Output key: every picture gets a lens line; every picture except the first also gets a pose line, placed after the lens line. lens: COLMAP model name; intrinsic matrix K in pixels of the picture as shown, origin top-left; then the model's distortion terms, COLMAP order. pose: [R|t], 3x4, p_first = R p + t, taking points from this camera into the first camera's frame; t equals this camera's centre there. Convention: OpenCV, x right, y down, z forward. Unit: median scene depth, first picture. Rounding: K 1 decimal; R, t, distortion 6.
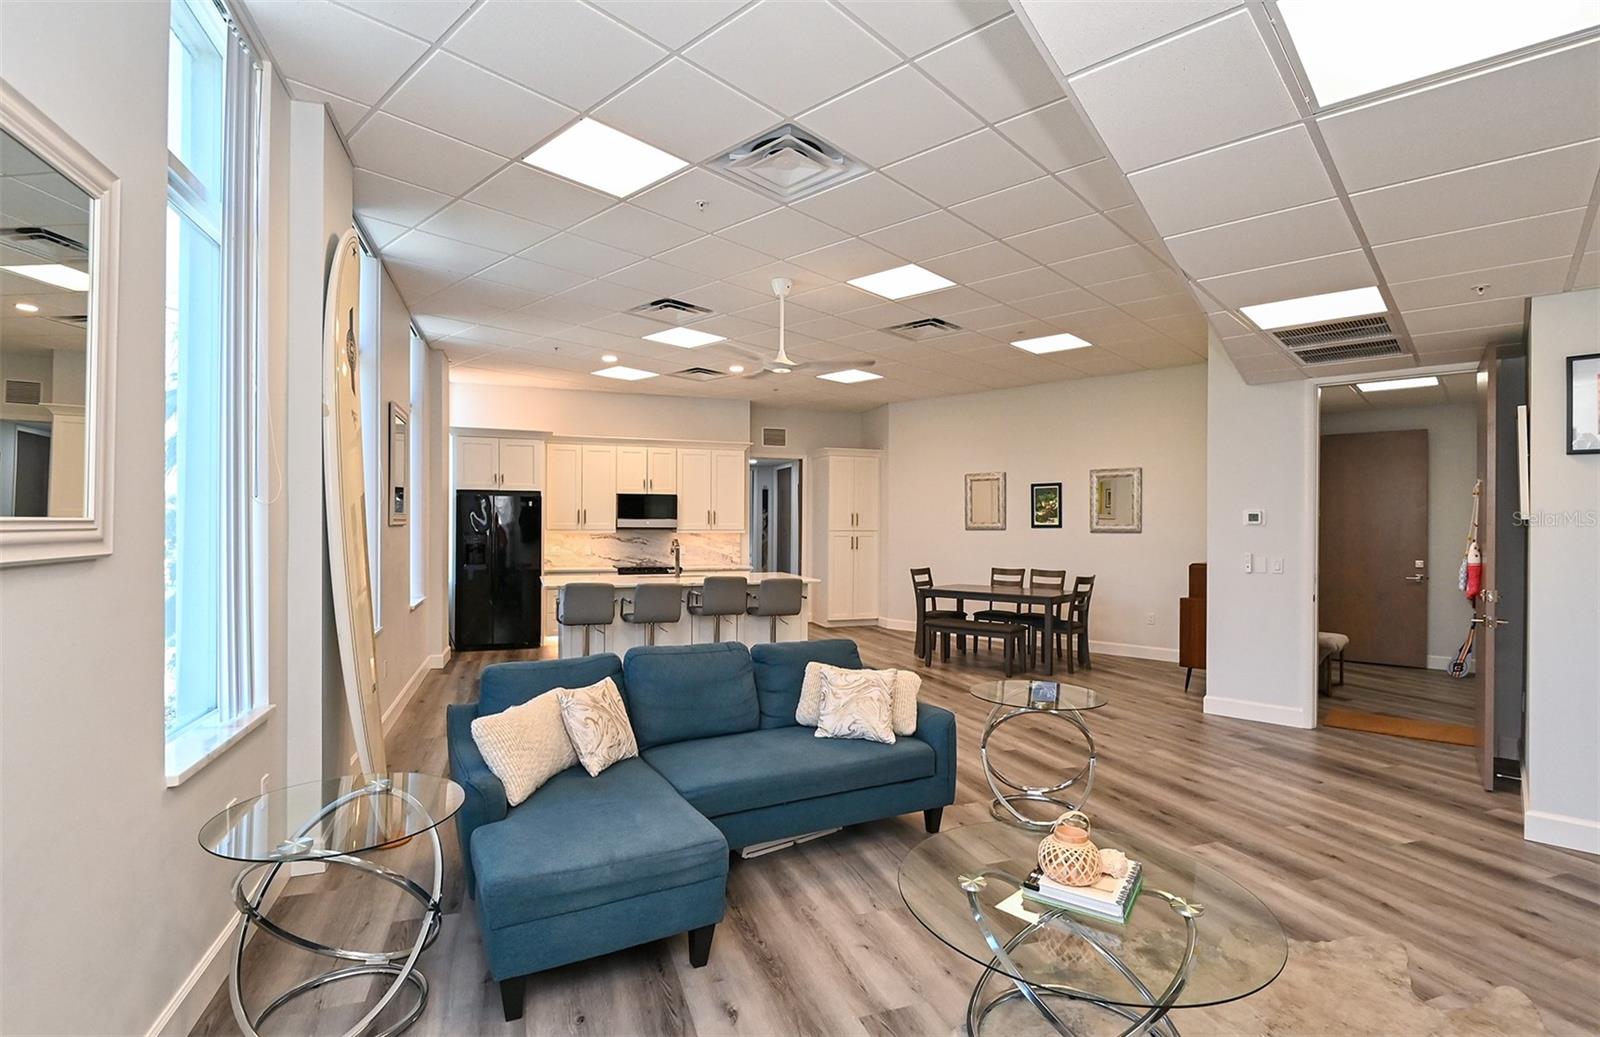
lens RADIAL K [[764.3, 0, 806.4], [0, 764.3, 523.9], [0, 0, 1]] dist [-0.001938, -0.000244]
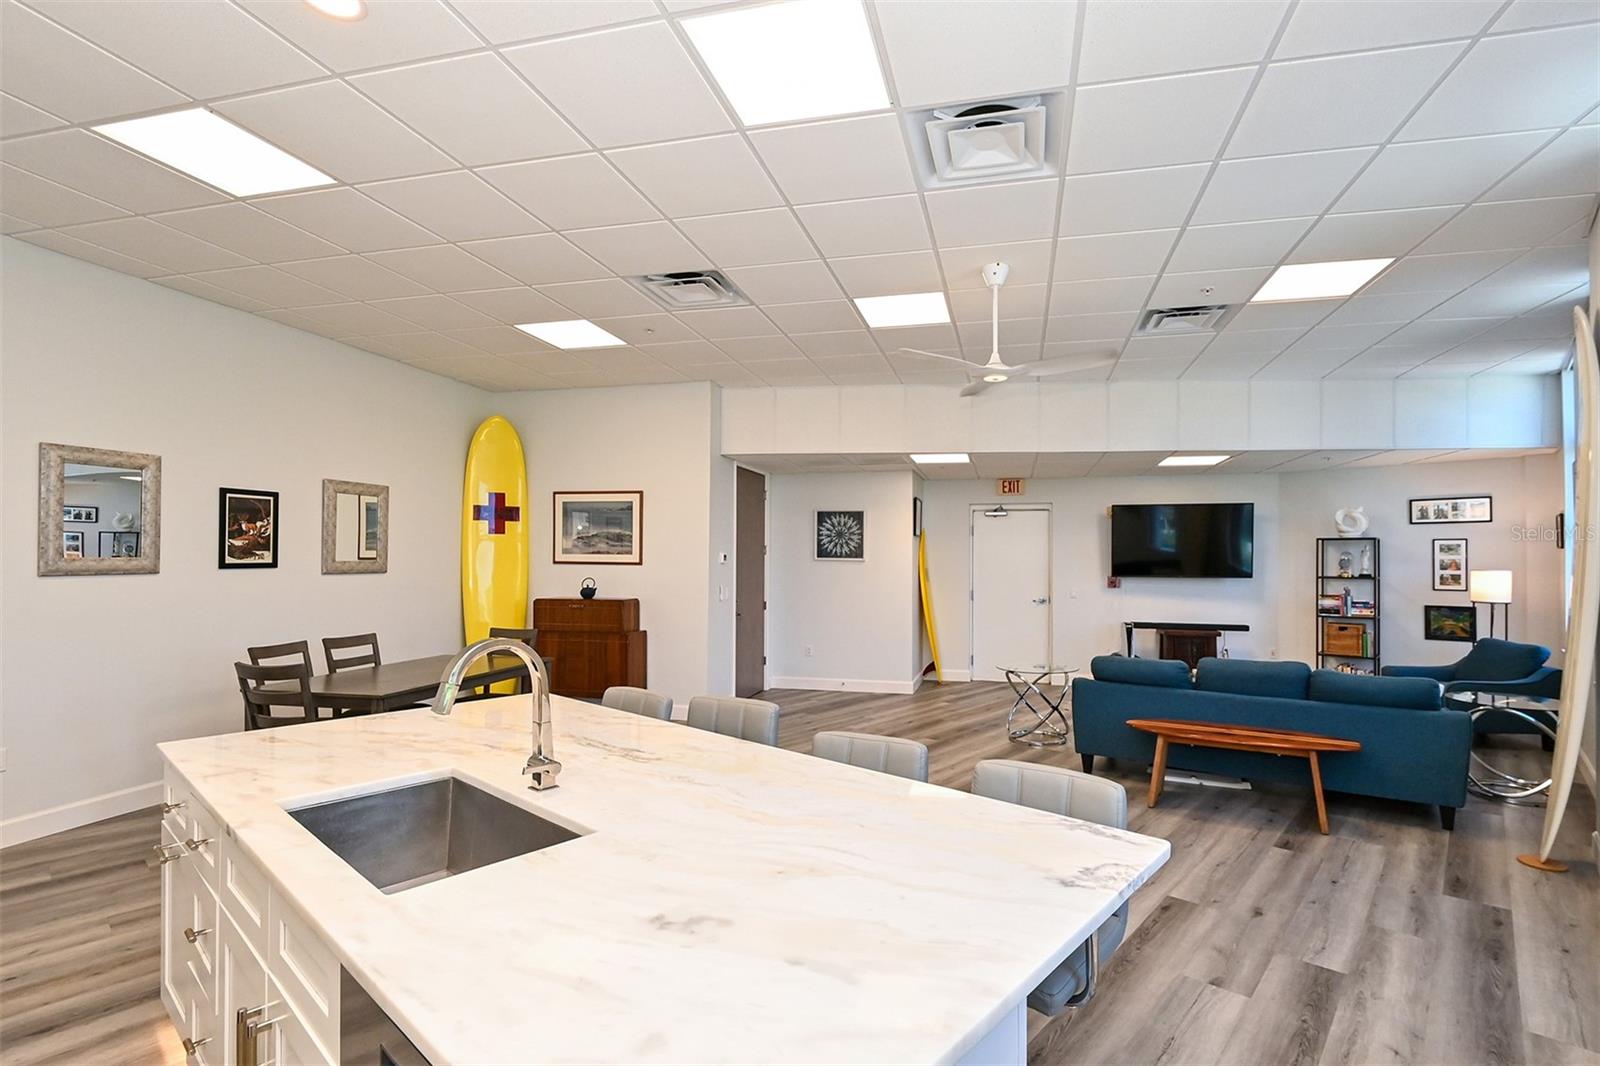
lens RADIAL K [[725.2, 0, 825.6], [0, 725.2, 557.5], [0, 0, 1]] dist [-0.010511, -0.000124]
pose [[-0.464262, -0.004325, 0.885687, -0.373331], [-0.007632, 0.999970, 0.000882, -0.006949], [-0.885665, -0.006350, -0.464282, 0.904753]]
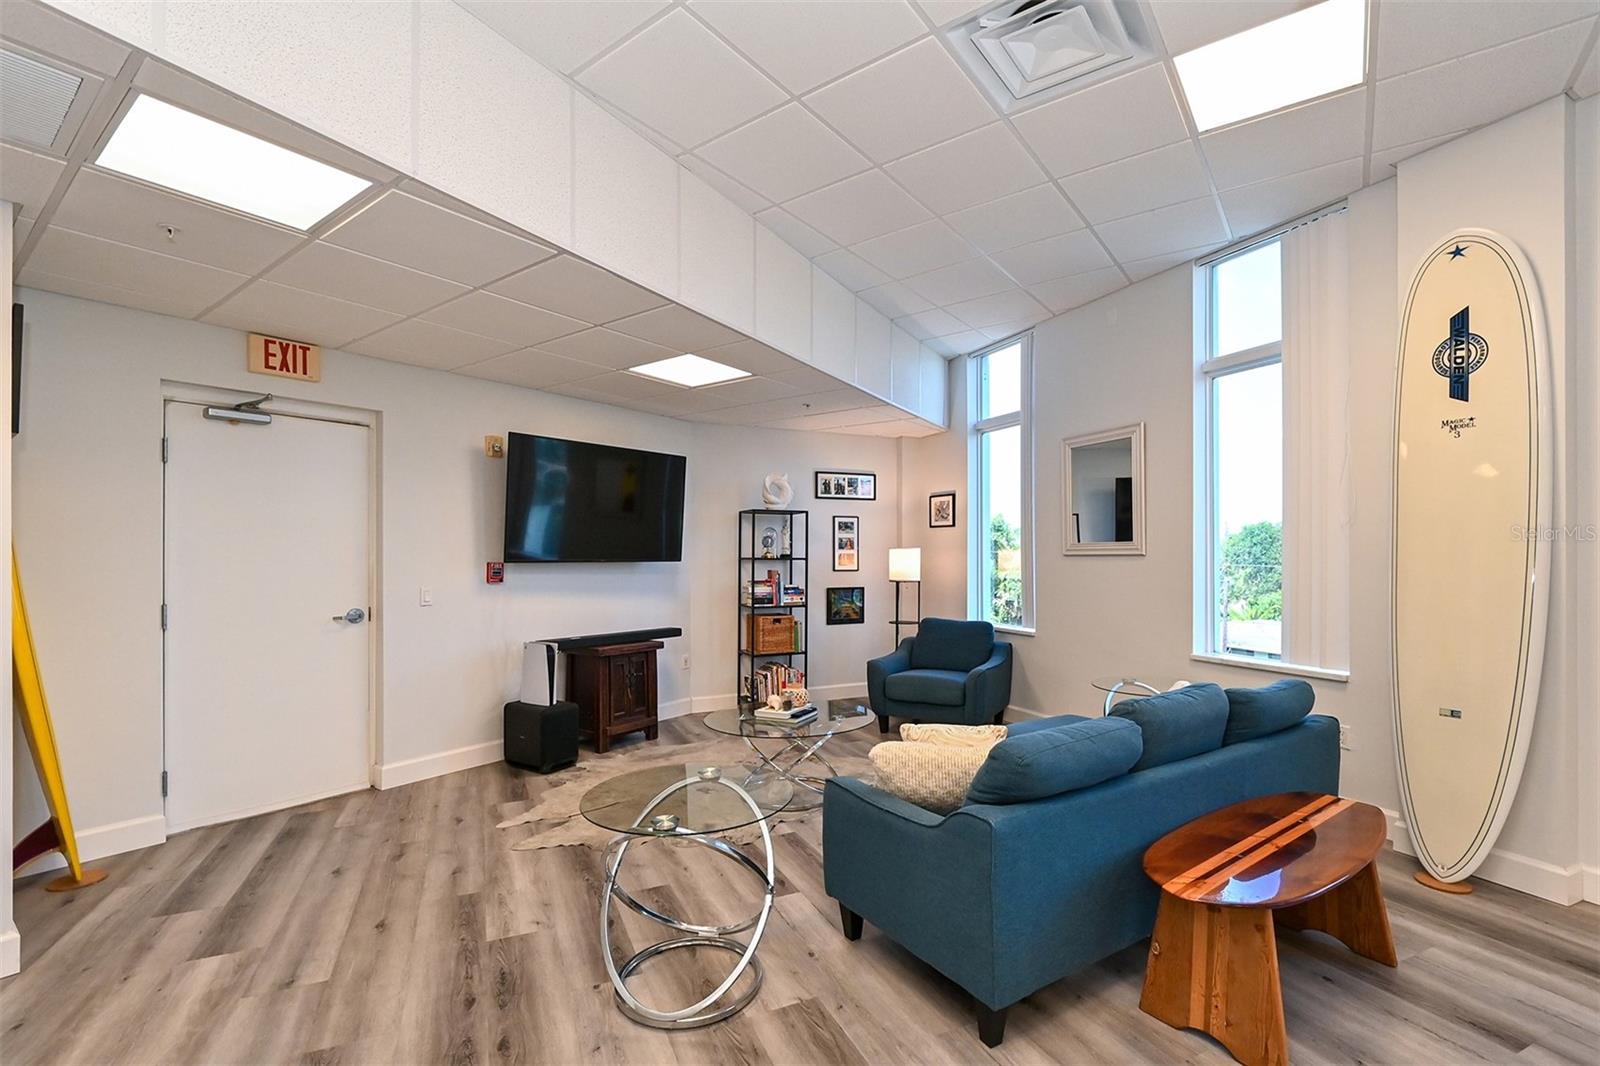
lens RADIAL K [[718.6, 0, 818.8], [0, 718.6, 555.8], [0, 0, 1]] dist [-0.011440, 0.000020]
pose [[-0.995500, -0.003614, -0.094697, 0.105012], [-0.003501, 0.999993, -0.001366, 0.010466], [0.094701, -0.001028, -0.995505, 0.671930]]
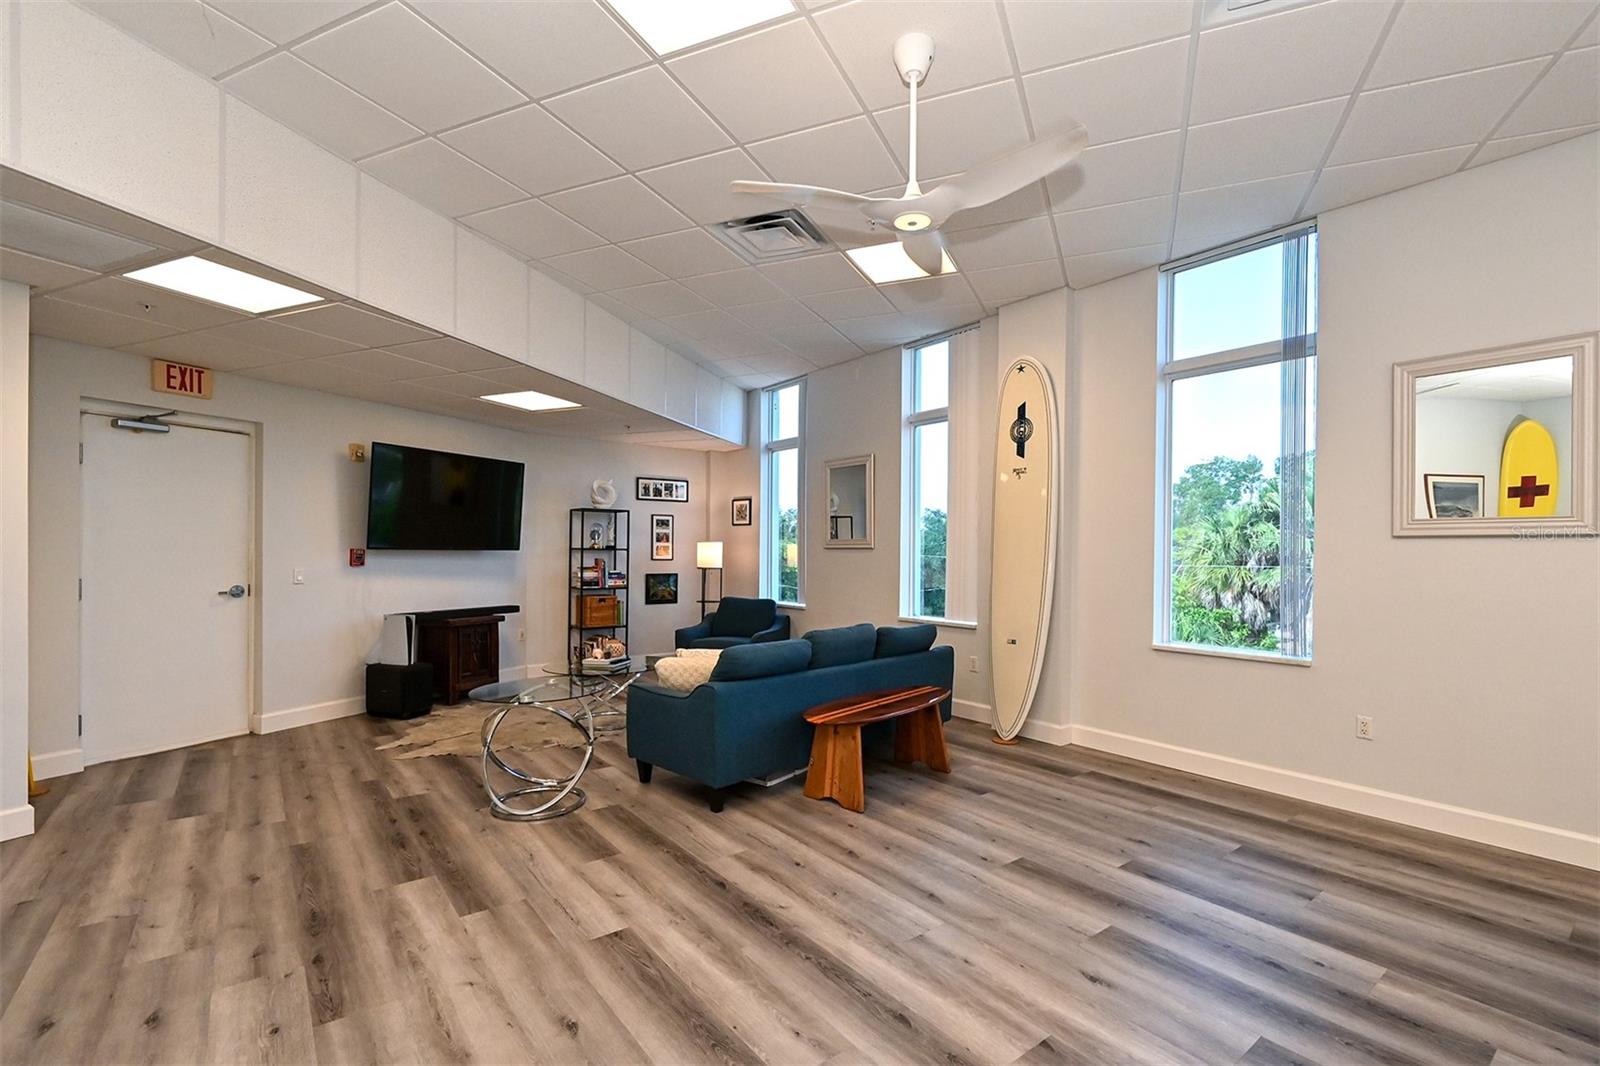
lens RADIAL K [[725.2, 0, 825.6], [0, 725.2, 557.5], [0, 0, 1]] dist [-0.010511, -0.000124]
pose [[-0.946962, -0.009849, -0.321195, 0.104707], [-0.012237, 0.999910, 0.005416, 0.014437], [0.321113, 0.009059, -0.946998, 0.860654]]
